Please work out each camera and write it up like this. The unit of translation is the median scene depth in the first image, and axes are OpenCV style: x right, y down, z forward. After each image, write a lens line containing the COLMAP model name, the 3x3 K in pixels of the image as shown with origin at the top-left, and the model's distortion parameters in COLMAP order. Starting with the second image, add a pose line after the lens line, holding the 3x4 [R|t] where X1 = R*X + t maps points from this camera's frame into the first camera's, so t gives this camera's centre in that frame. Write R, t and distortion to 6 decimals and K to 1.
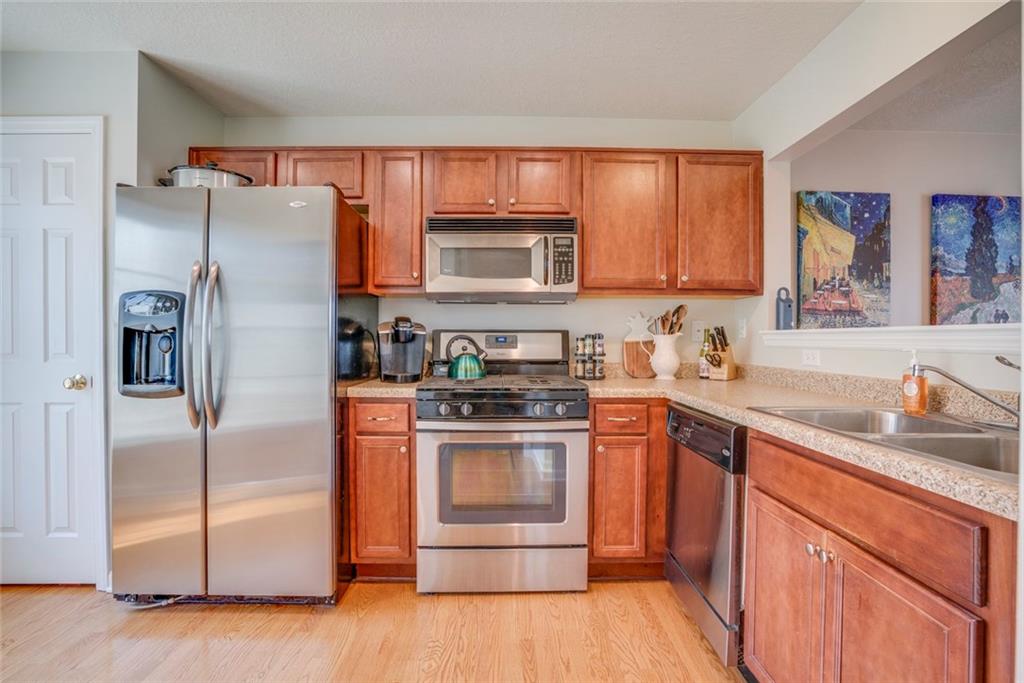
lens RADIAL K [[467.1, 0, 510.1], [0, 467.1, 336.8], [0, 0, 1]] dist [-0.047279, 0.017996]
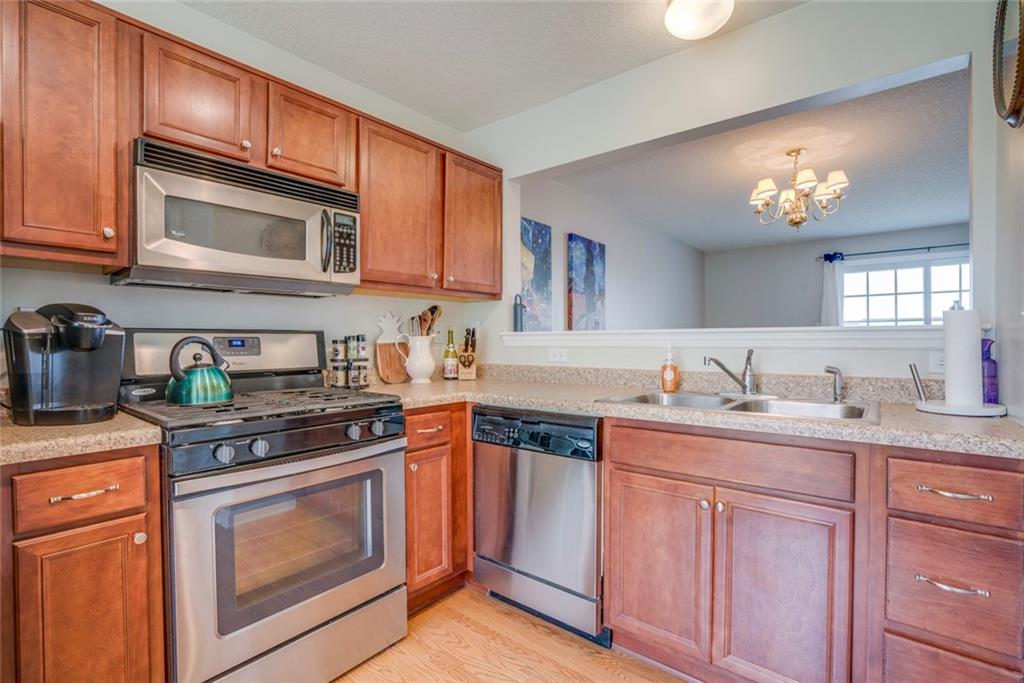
lens RADIAL K [[474.4, 0, 504.6], [0, 474.4, 340.6], [0, 0, 1]] dist [-0.052326, 0.021296]
pose [[0.658997, -0.007398, 0.752109, -0.302364], [0.004059, 0.999972, 0.006279, -0.000567], [-0.752134, -0.001085, 0.659009, 0.248685]]
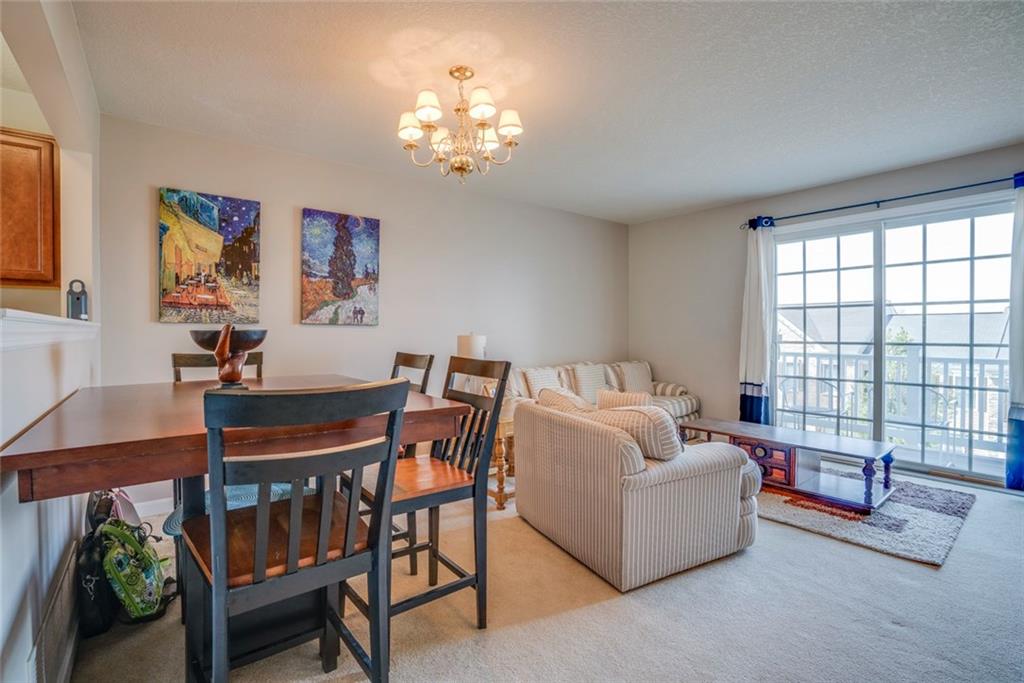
lens RADIAL K [[474.4, 0, 504.6], [0, 474.4, 340.6], [0, 0, 1]] dist [-0.052326, 0.021296]
pose [[0.805351, -0.018085, 0.592523, 0.728722], [0.002528, 0.999630, 0.027074, -0.000504], [-0.592794, -0.020306, 0.805098, -0.345295]]
